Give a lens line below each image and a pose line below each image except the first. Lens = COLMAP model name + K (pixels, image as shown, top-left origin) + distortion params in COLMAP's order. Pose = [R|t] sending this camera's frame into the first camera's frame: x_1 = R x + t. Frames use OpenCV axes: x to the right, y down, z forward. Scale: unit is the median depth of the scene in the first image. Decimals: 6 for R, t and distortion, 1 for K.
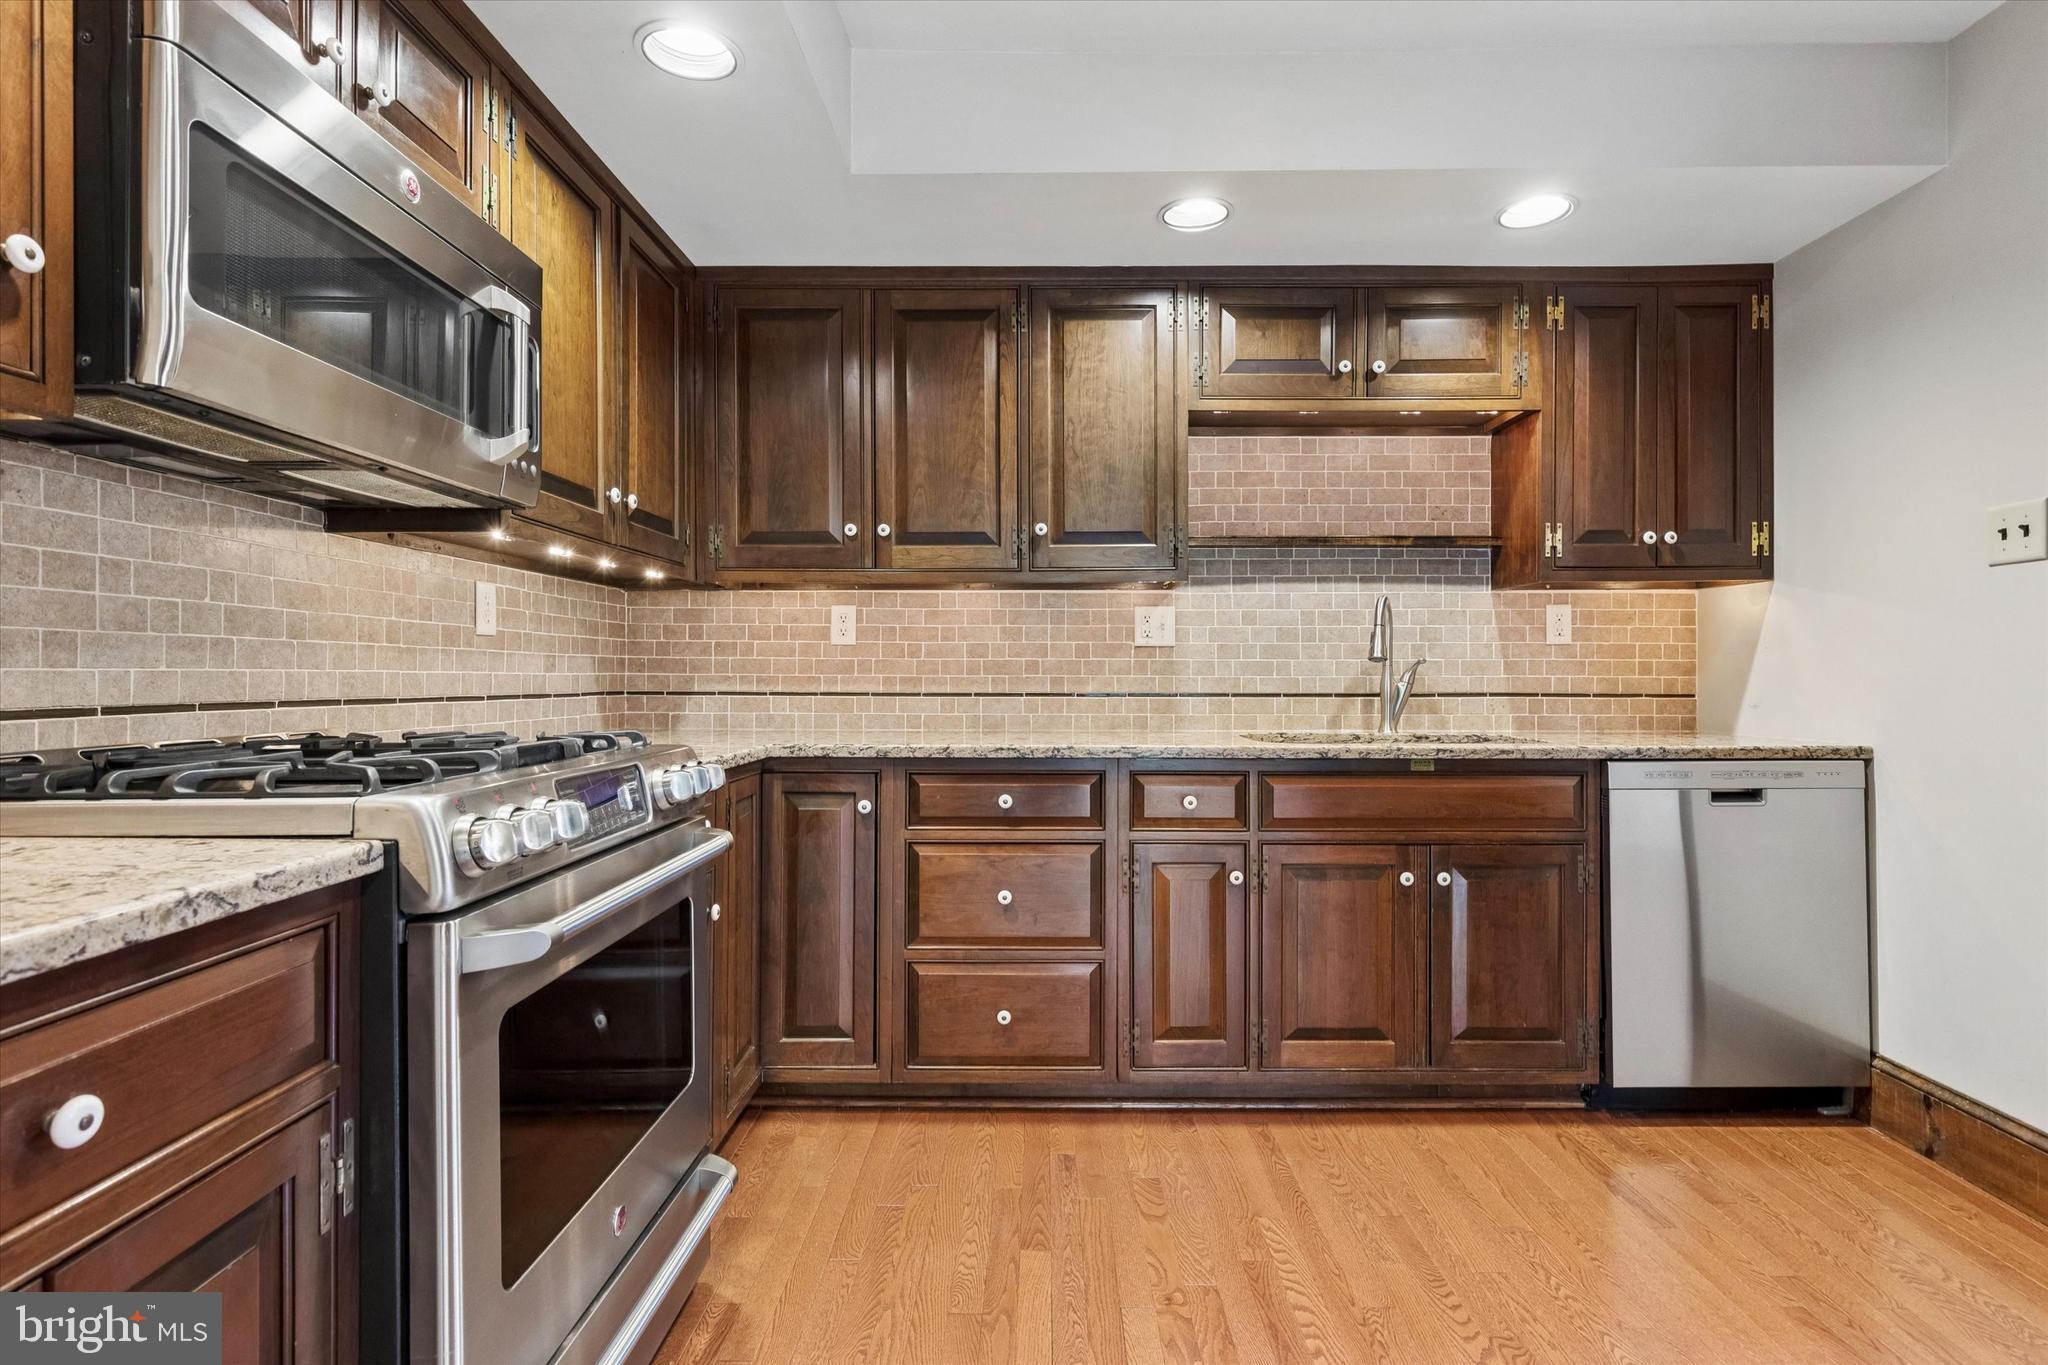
lens RADIAL K [[1015.0, 0, 1033.3], [0, 1015.0, 666.6], [0, 0, 1]] dist [0.019149, -0.000028]
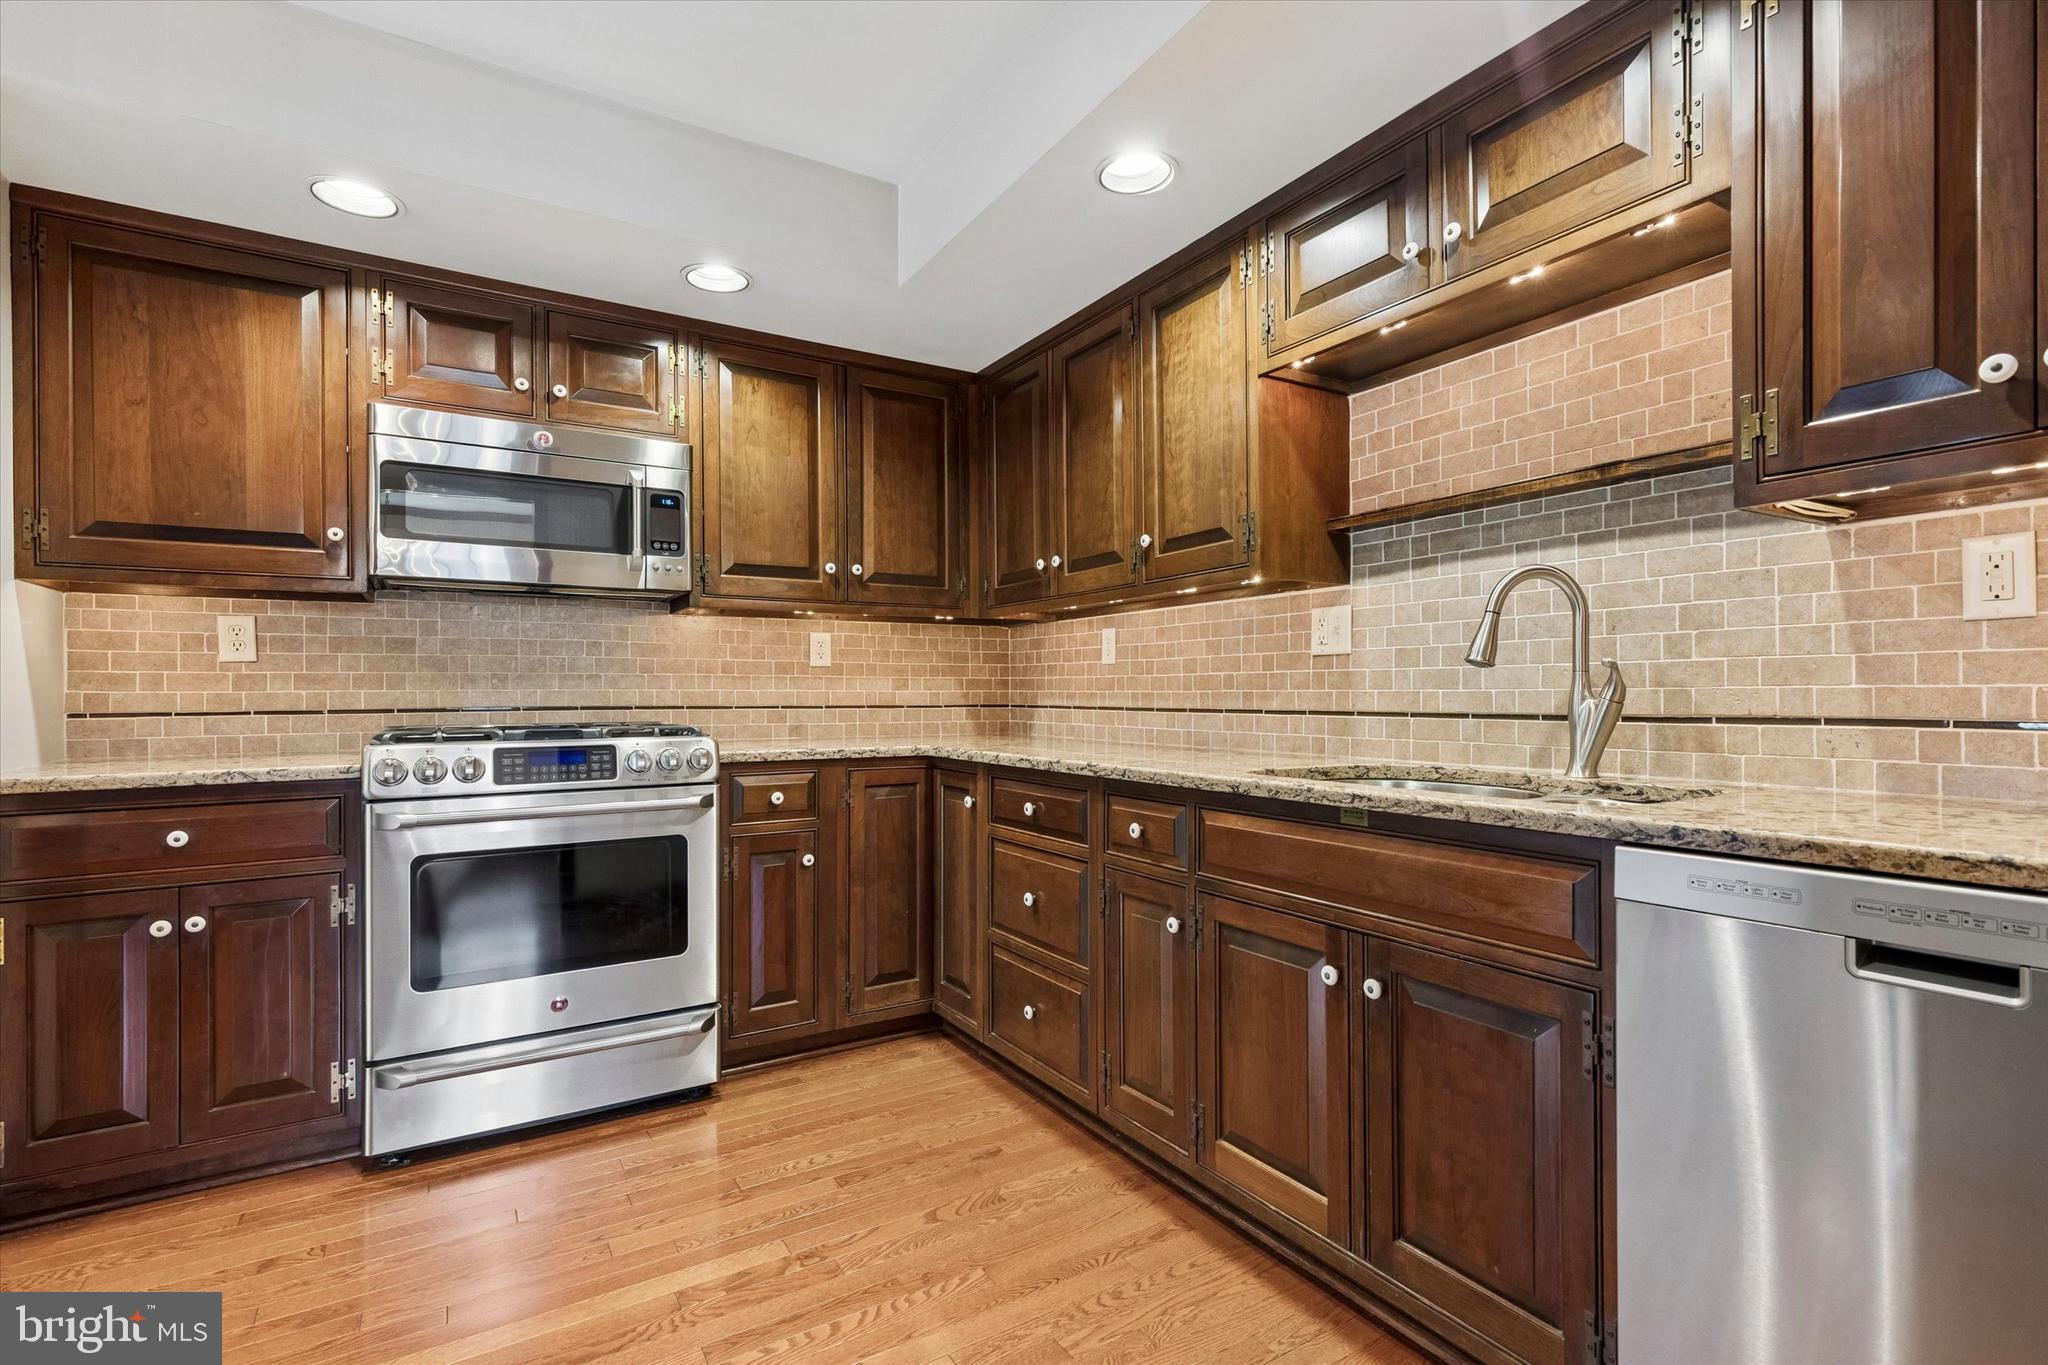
lens RADIAL K [[950.0, 0, 1027.3], [0, 950.0, 685.0], [0, 0, 1]] dist [0.016052, 0.000048]
pose [[0.532987, -0.011319, -0.846048, 0.652172], [0.009749, 0.999926, -0.007236, 0.008085], [0.846068, -0.004391, 0.533058, 0.377355]]
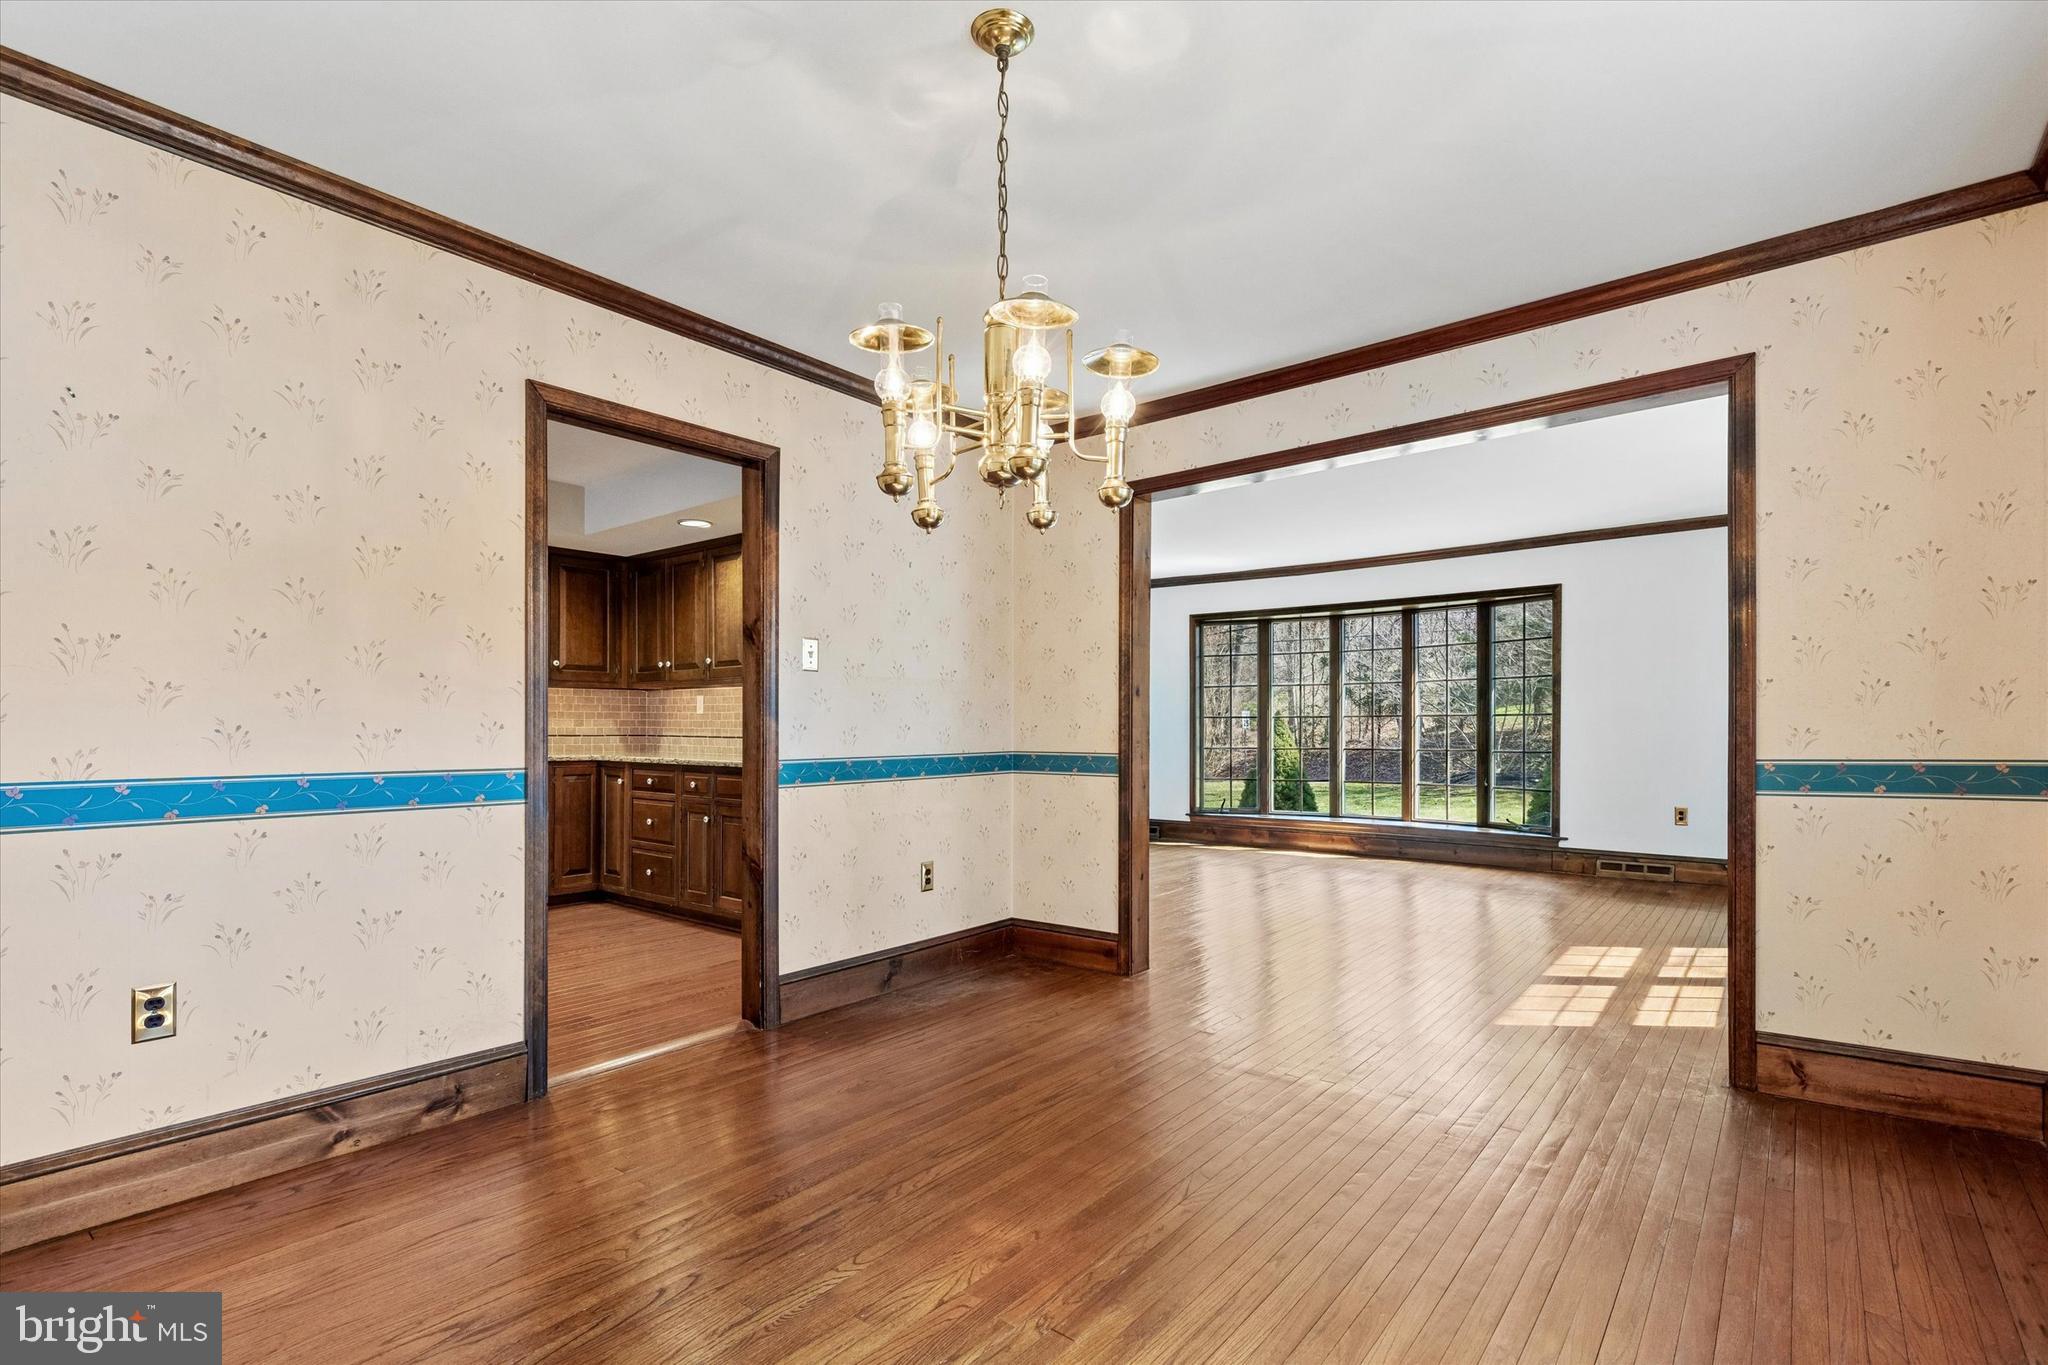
lens RADIAL K [[961.3, 0, 1048.2], [0, 961.3, 725.9], [0, 0, 1]] dist [0.016898, 0.000385]
pose [[0.792772, 0.000979, -0.609518, 1.669802], [0.001709, 0.999991, 0.003830, -0.002628], [0.609516, -0.004078, 0.792763, -0.173399]]
